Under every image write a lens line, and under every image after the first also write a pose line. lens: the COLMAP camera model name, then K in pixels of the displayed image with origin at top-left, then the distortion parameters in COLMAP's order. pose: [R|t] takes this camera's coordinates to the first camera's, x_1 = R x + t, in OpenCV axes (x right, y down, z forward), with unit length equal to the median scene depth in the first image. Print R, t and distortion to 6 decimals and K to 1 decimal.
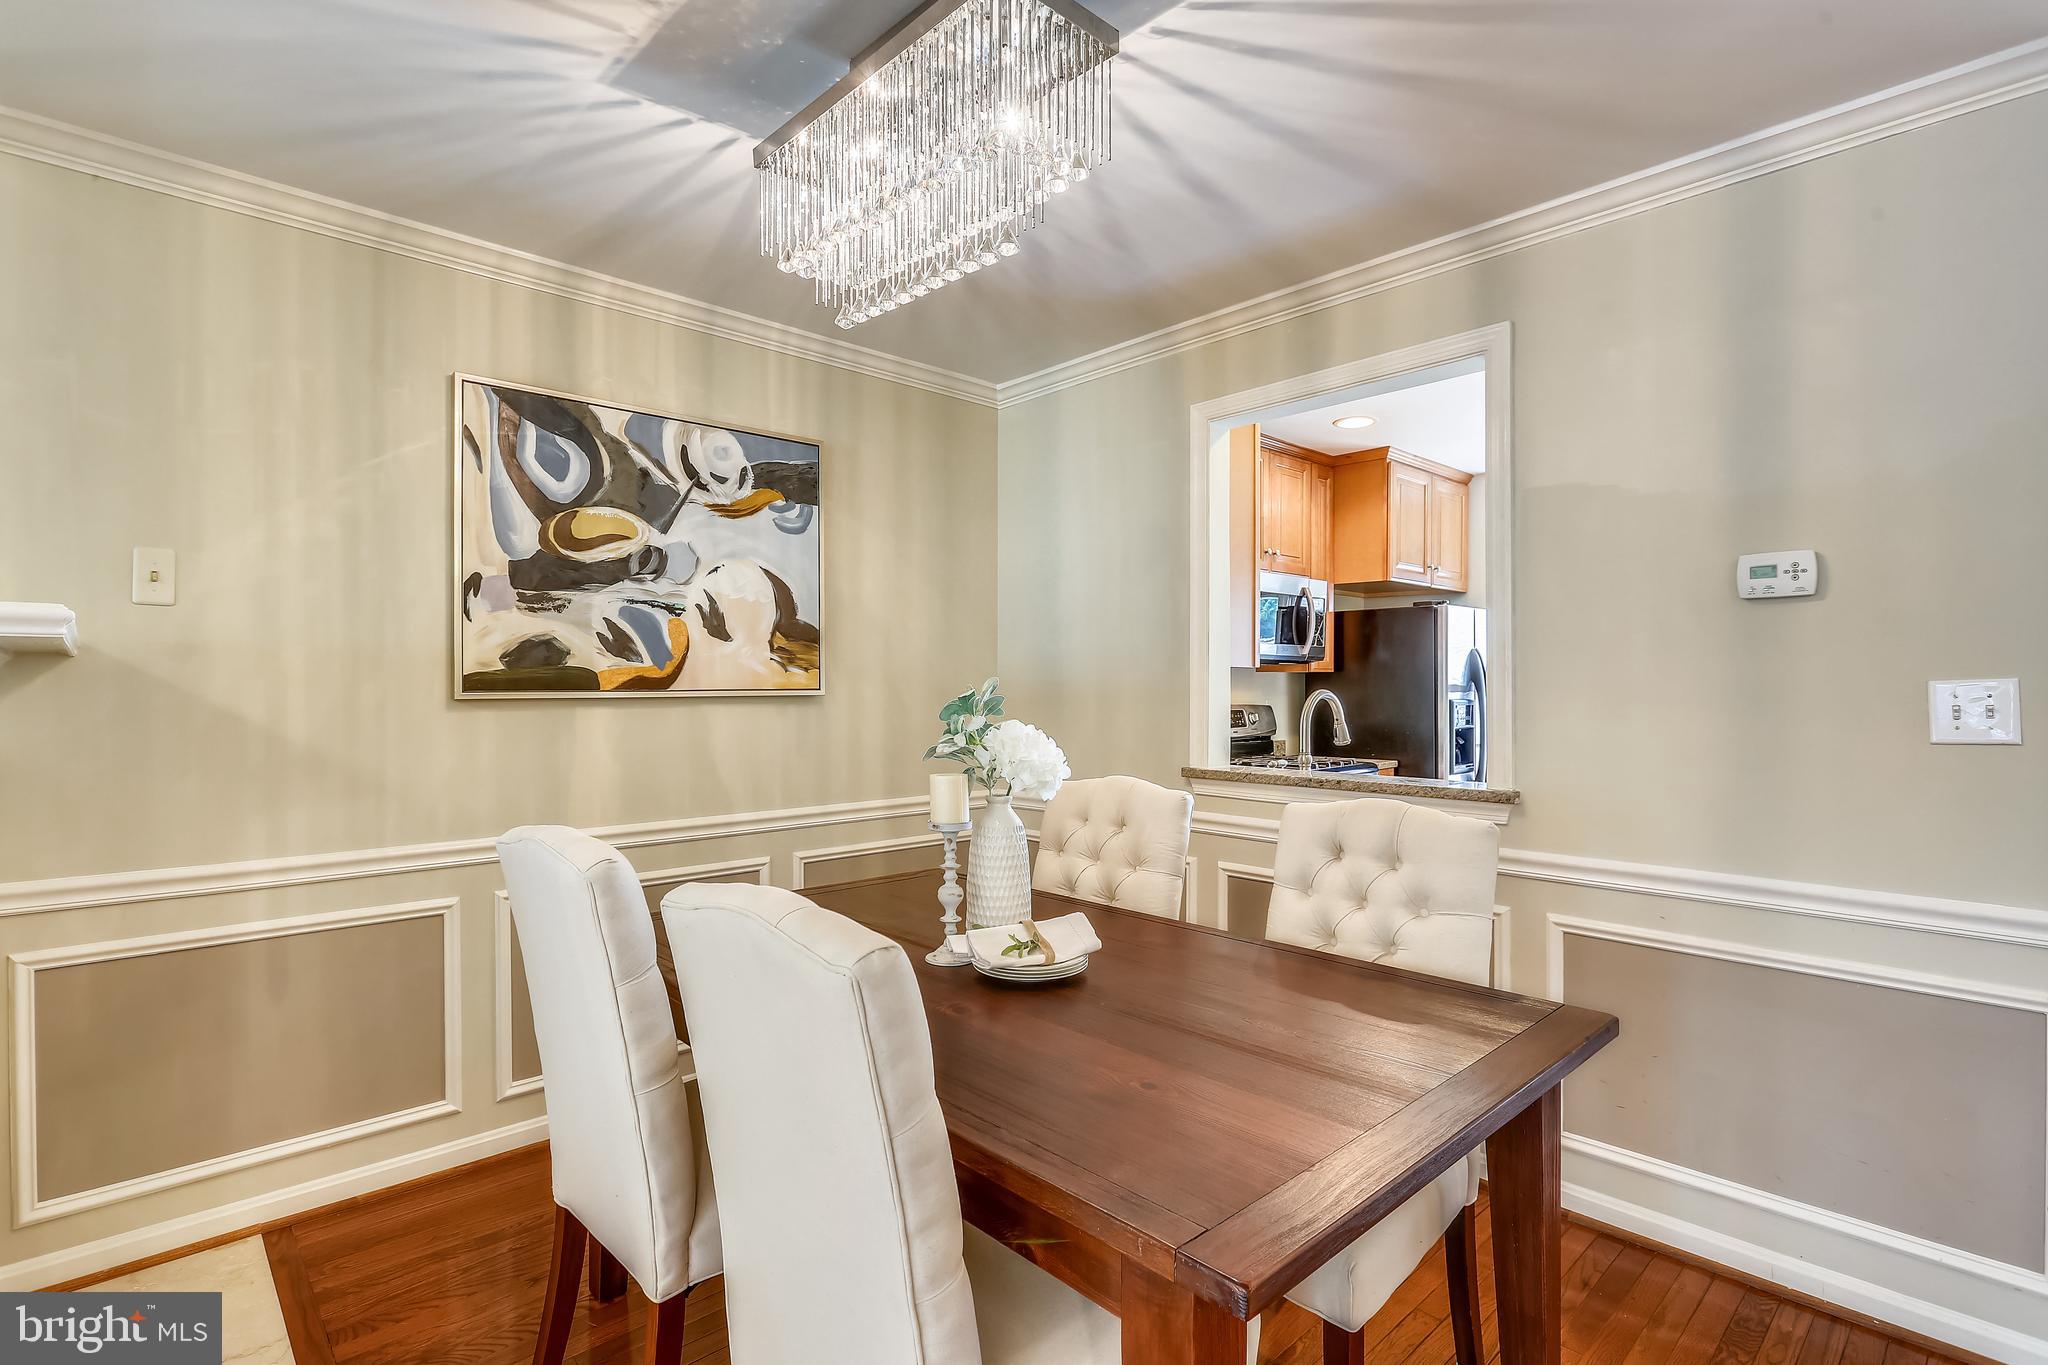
lens RADIAL K [[968.2, 0, 1004.8], [0, 968.2, 690.0], [0, 0, 1]] dist [-0.005761, -0.000476]
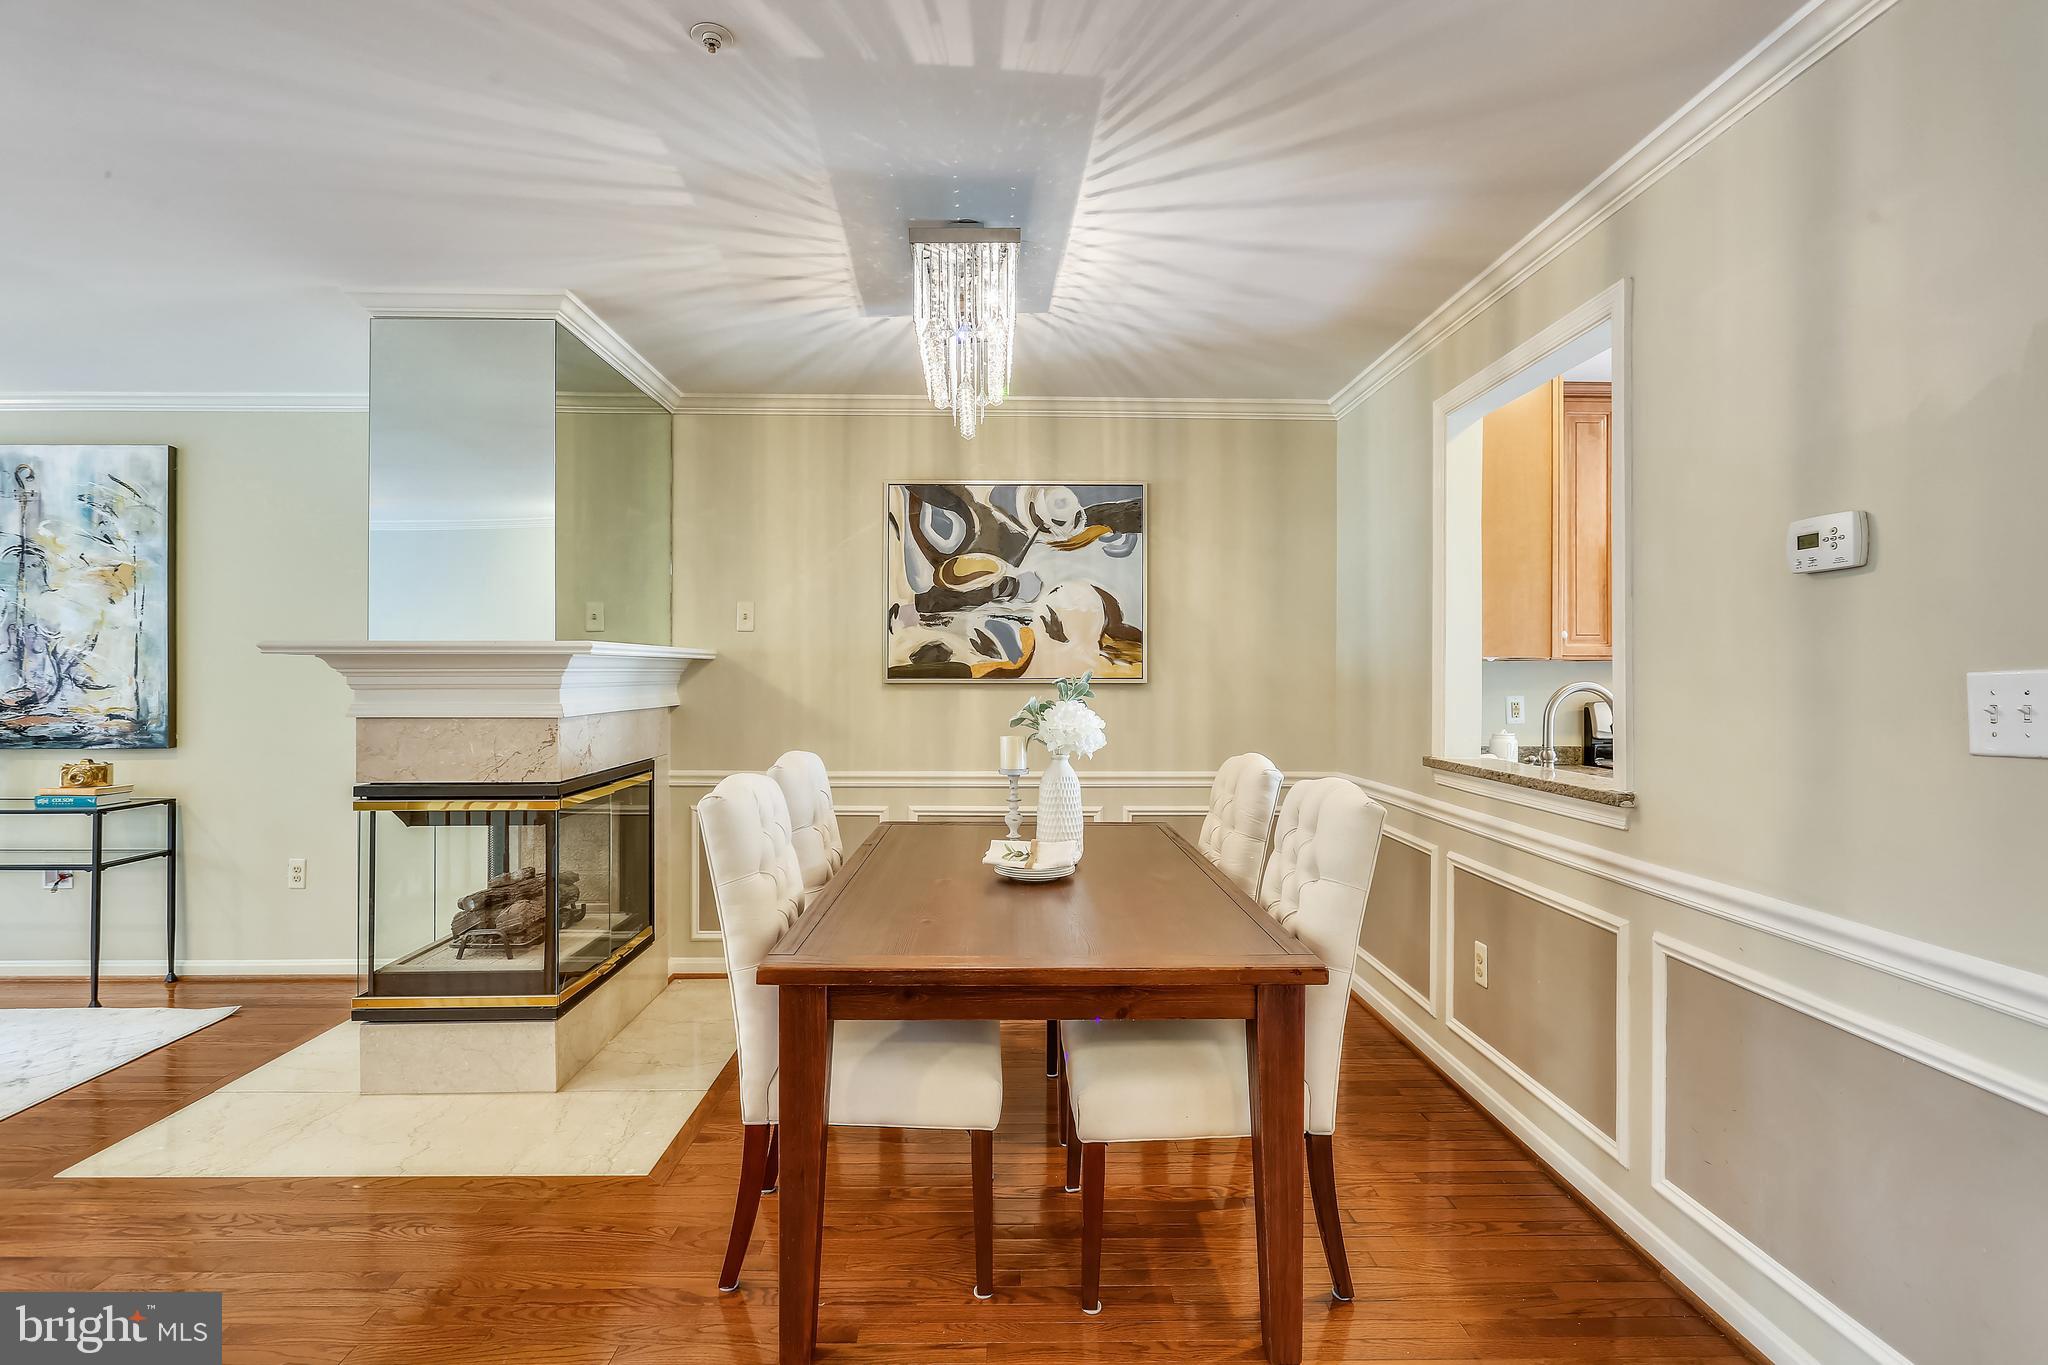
lens RADIAL K [[968.2, 0, 1023.4], [0, 968.2, 672.2], [0, 0, 1]] dist [-0.005761, -0.000476]
pose [[0.749877, 0.001171, -0.661576, 0.607366], [-0.008153, 0.999939, -0.007472, 0.001590], [0.661527, 0.010997, 0.749841, -0.050502]]
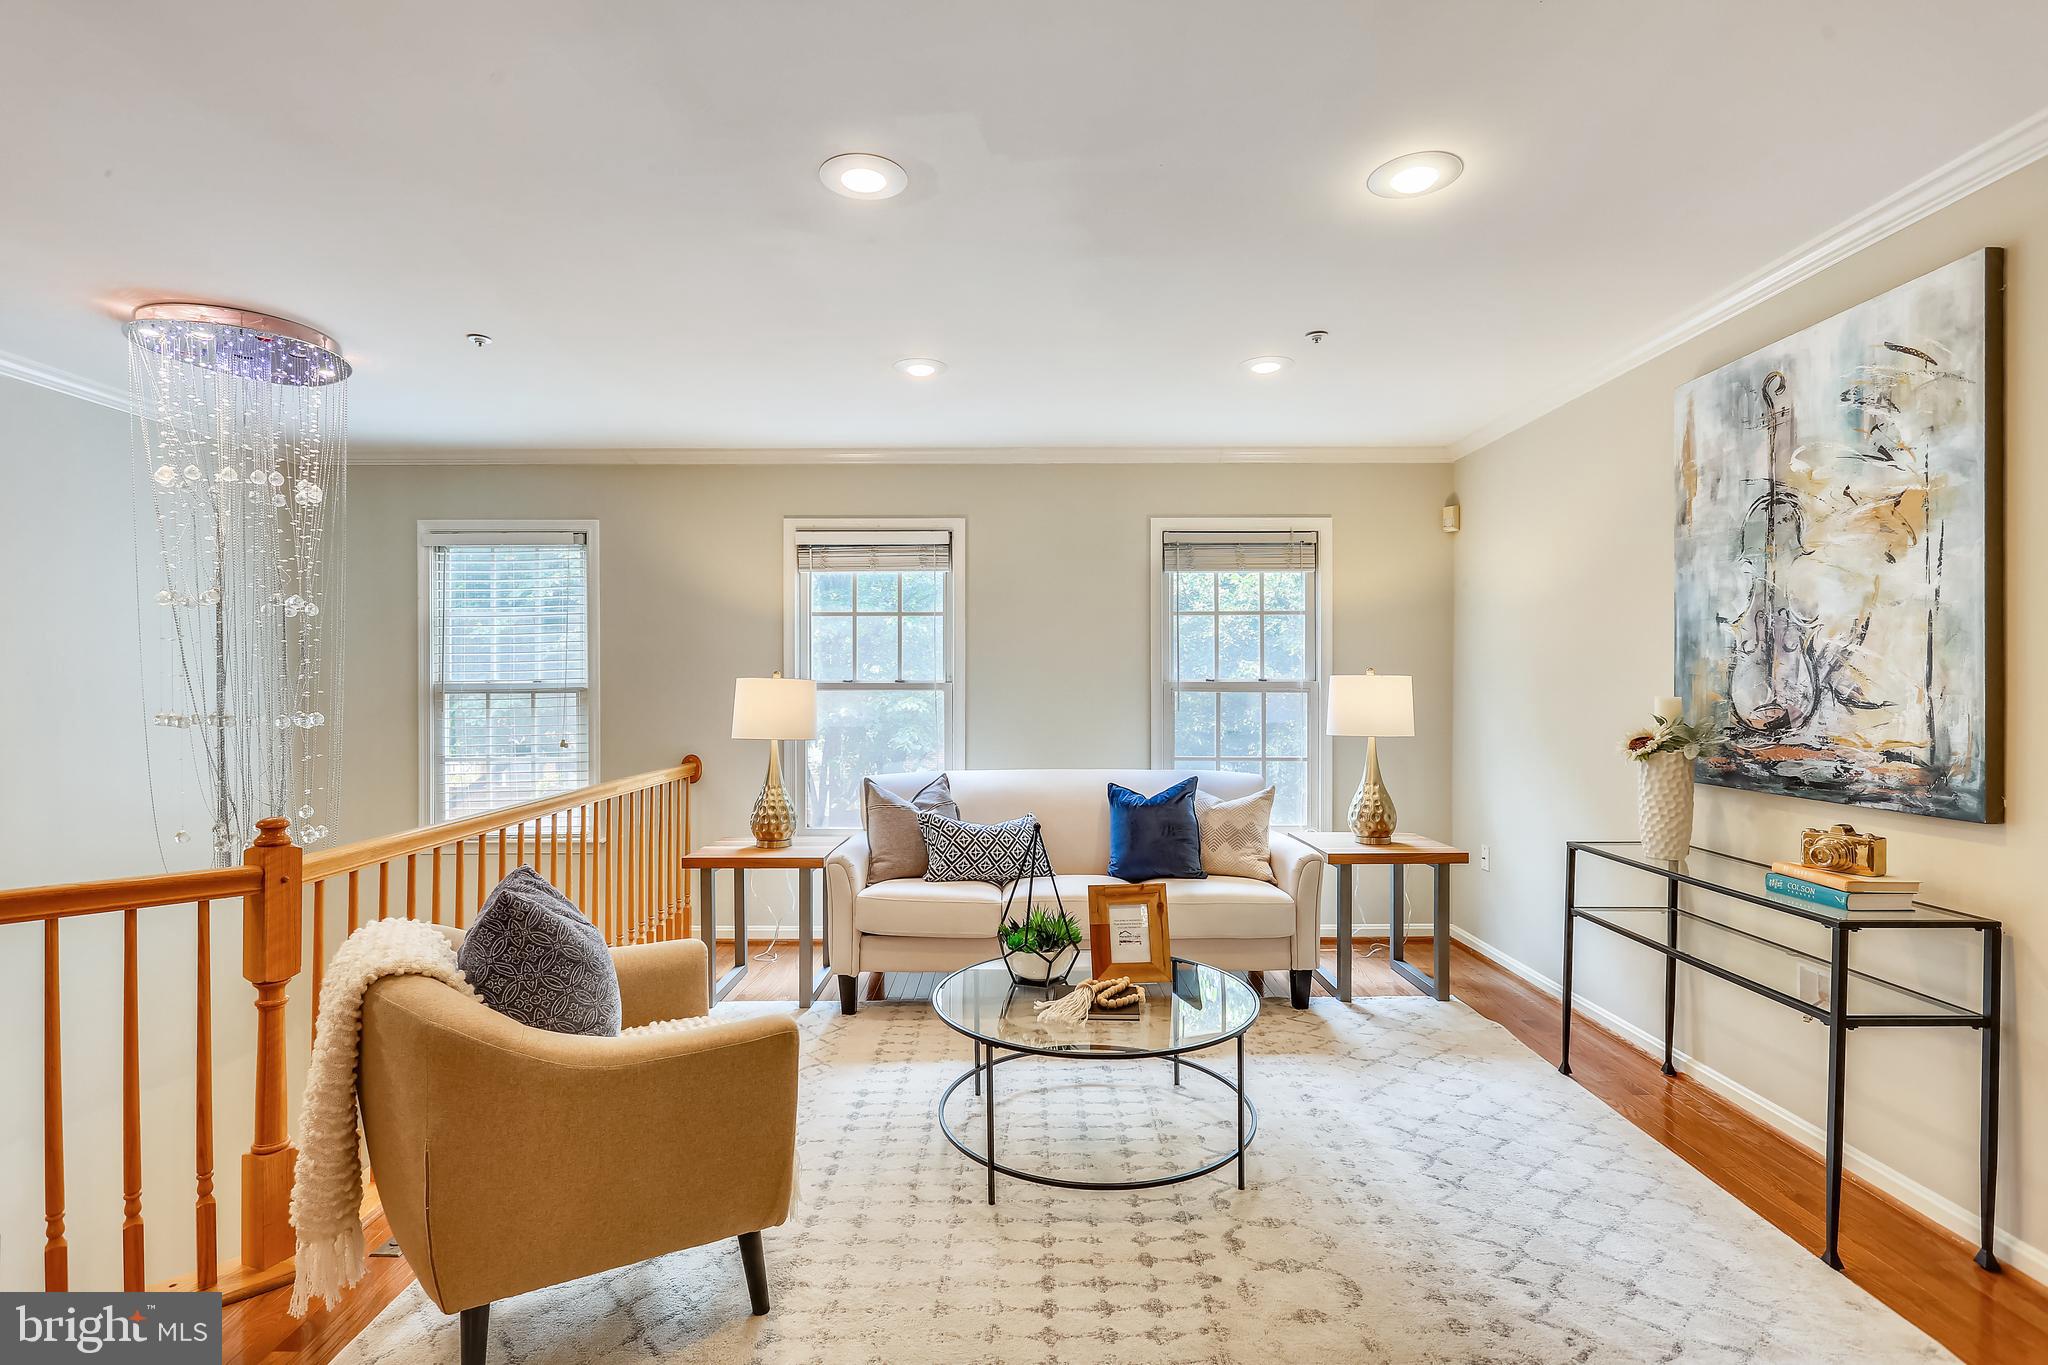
lens RADIAL K [[958.0, 0, 1019.9], [0, 958.0, 691.9], [0, 0, 1]] dist [-0.006655, -0.000204]
pose [[-0.678655, 0.011203, -0.734372, -0.223208], [-0.001315, 0.999864, 0.016468, -0.000009], [0.734456, 0.012142, -0.678548, 0.130045]]
